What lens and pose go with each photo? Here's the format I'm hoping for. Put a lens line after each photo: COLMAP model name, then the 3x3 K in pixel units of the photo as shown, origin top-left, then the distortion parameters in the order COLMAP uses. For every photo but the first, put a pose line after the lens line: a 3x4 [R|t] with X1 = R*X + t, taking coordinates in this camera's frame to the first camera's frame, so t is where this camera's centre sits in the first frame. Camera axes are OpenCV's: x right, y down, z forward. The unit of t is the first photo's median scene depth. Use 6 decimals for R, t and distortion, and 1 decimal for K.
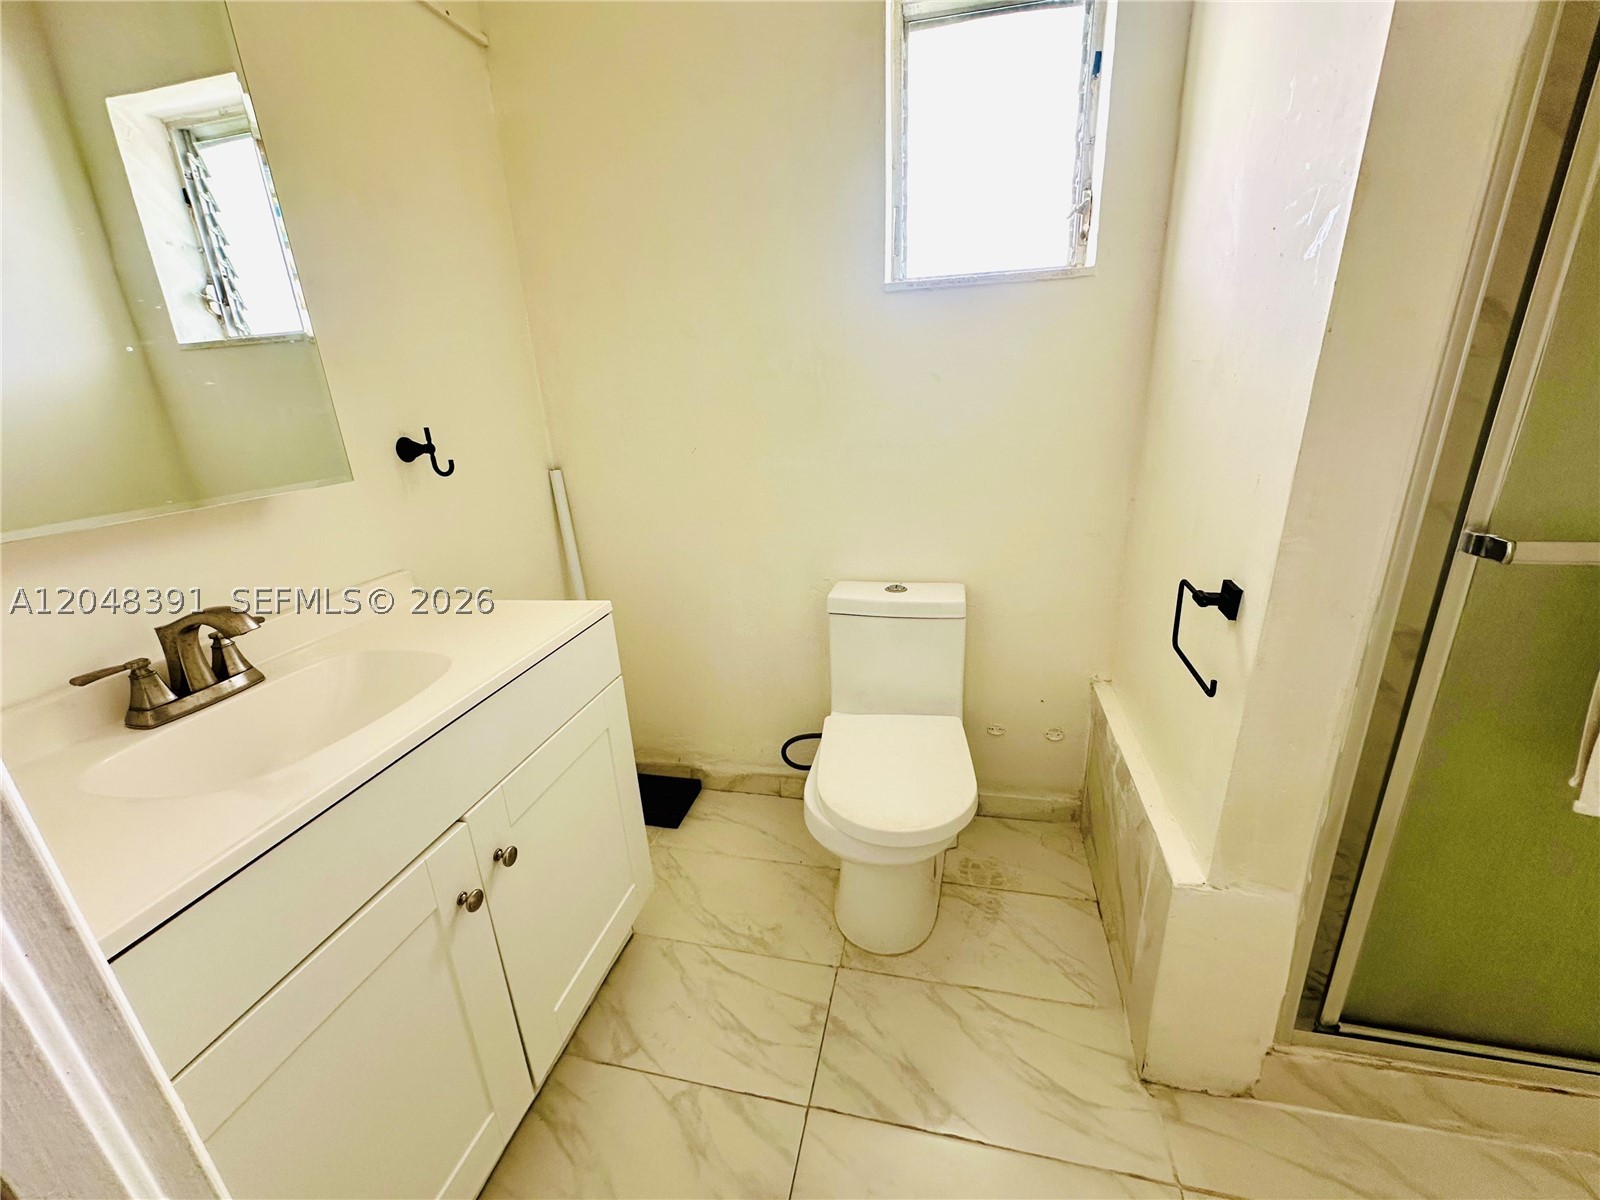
lens RADIAL K [[639.9, 0, 803.1], [0, 639.9, 602.1], [0, 0, 1]] dist [0.005418, 0.000711]
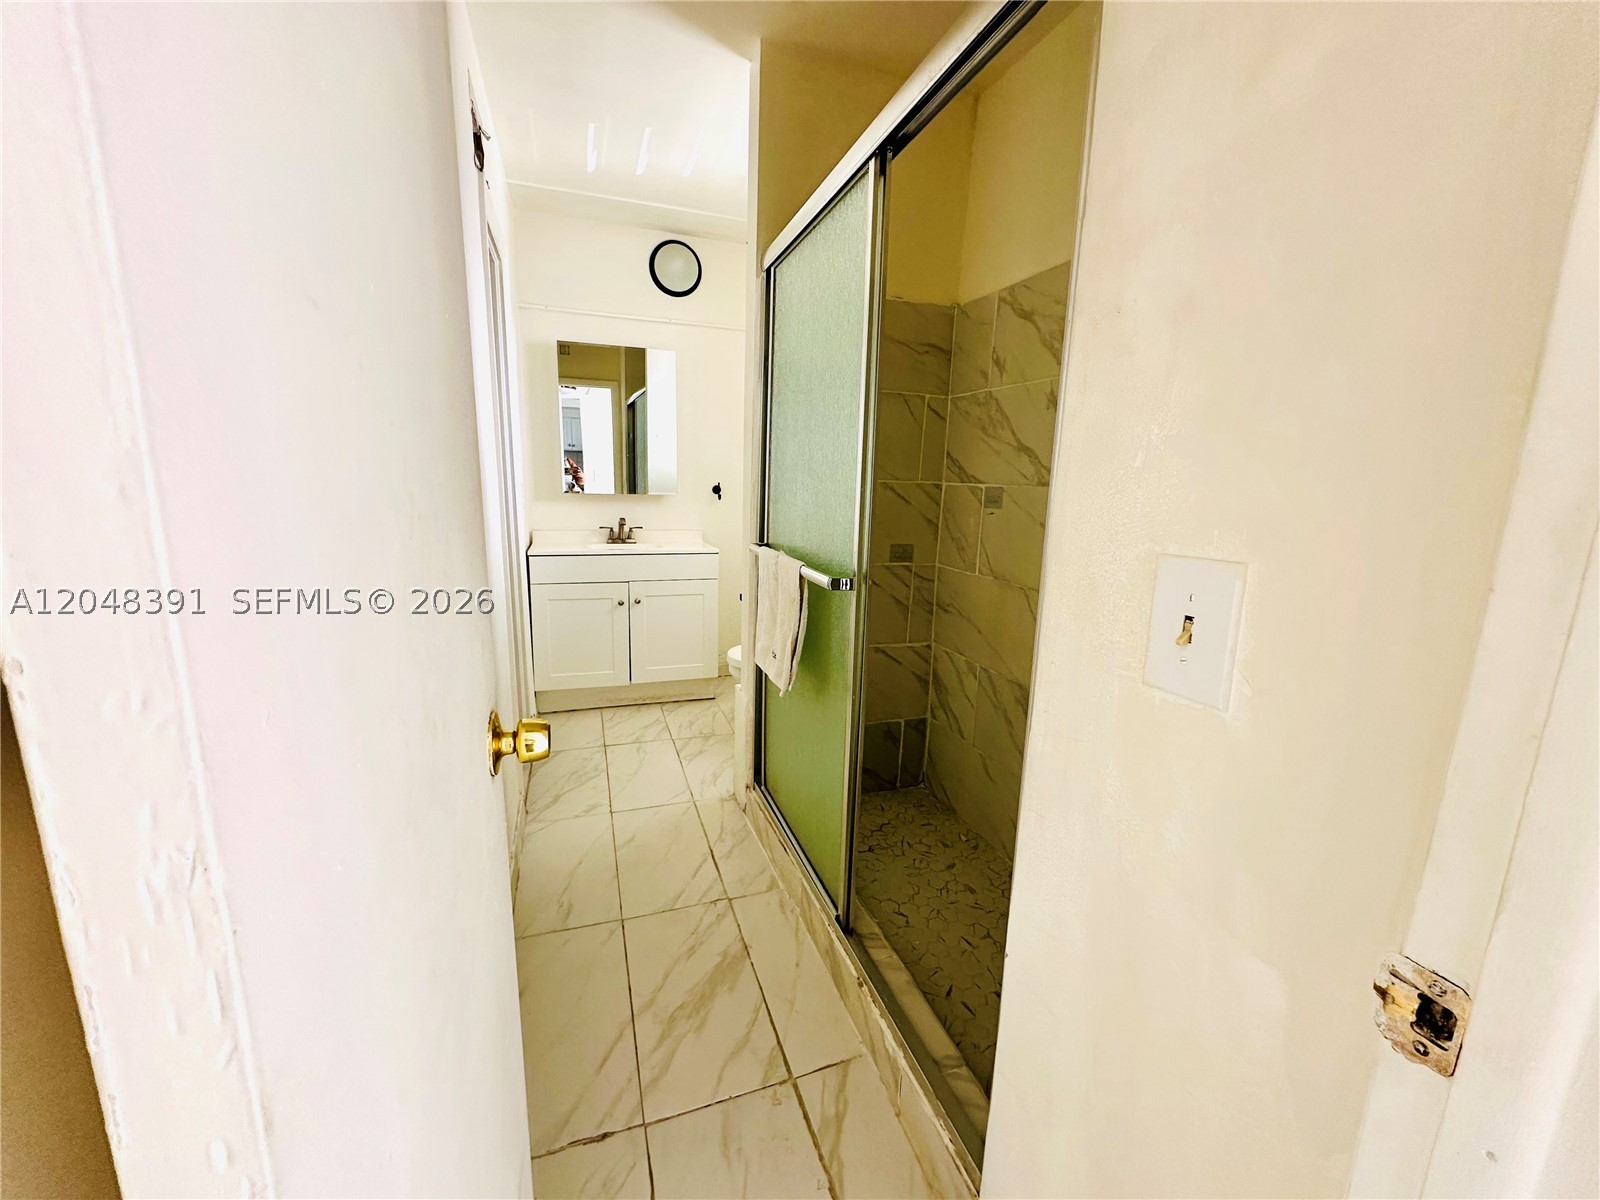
lens RADIAL K [[639.9, 0, 801.8], [0, 639.9, 599.4], [0, 0, 1]] dist [0.005418, 0.000711]
pose [[0.523208, 0.217511, -0.823980, 2.094857], [-0.320729, 0.946049, 0.046079, -0.040103], [0.789548, 0.240165, 0.564743, -0.177403]]
